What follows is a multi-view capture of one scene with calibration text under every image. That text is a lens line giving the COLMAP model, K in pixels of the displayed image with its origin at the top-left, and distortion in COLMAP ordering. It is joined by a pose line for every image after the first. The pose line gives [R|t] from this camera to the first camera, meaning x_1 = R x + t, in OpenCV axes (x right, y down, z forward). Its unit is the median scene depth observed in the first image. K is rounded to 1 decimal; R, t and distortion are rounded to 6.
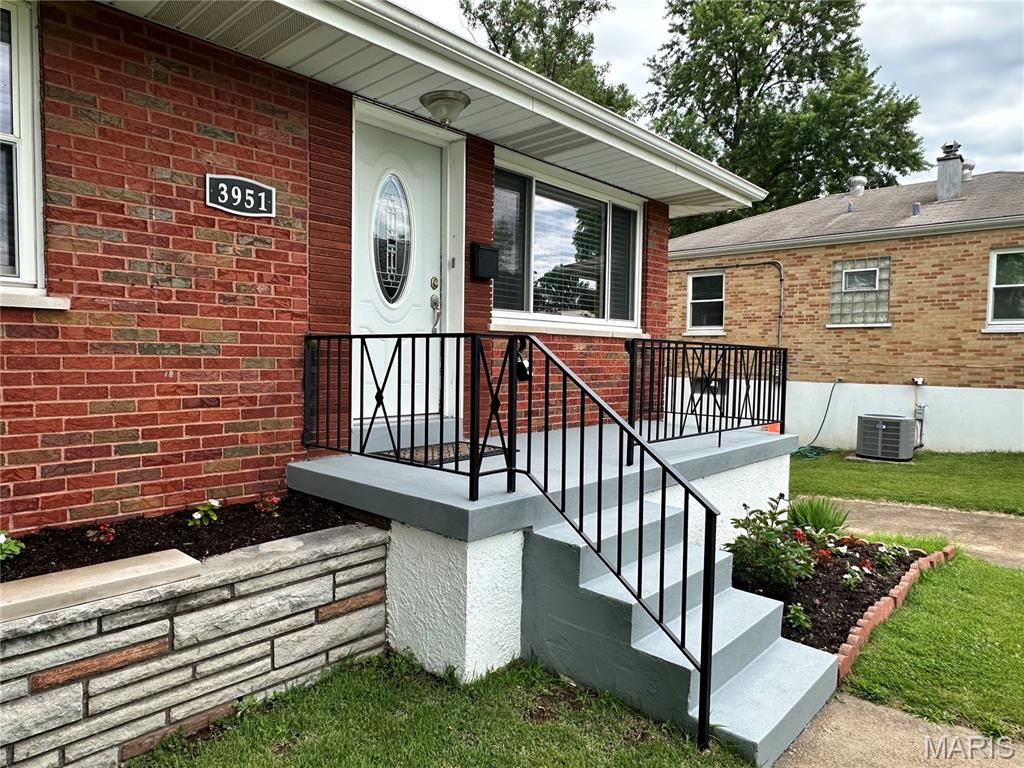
lens RADIAL K [[656.6, 0, 512.0], [0, 656.6, 384.0], [0, 0, 1]] dist [-0.000514, -0.001469]
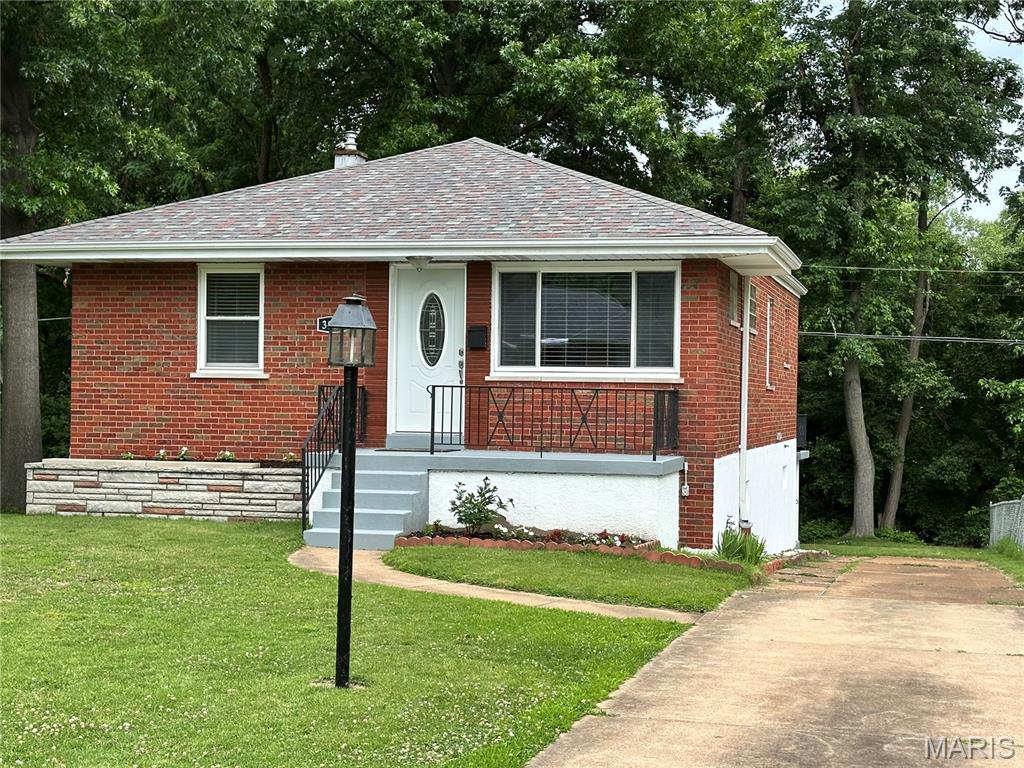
lens RADIAL K [[1602.3, 0, 512.0], [0, 1602.3, 384.0], [0, 0, 1]] dist [0.197281, -0.002200]
pose [[0.467624, -0.015490, -0.883792, 5.351391], [-0.048048, 0.997923, -0.042913, 0.137022], [0.882621, 0.062531, 0.465908, -1.129901]]
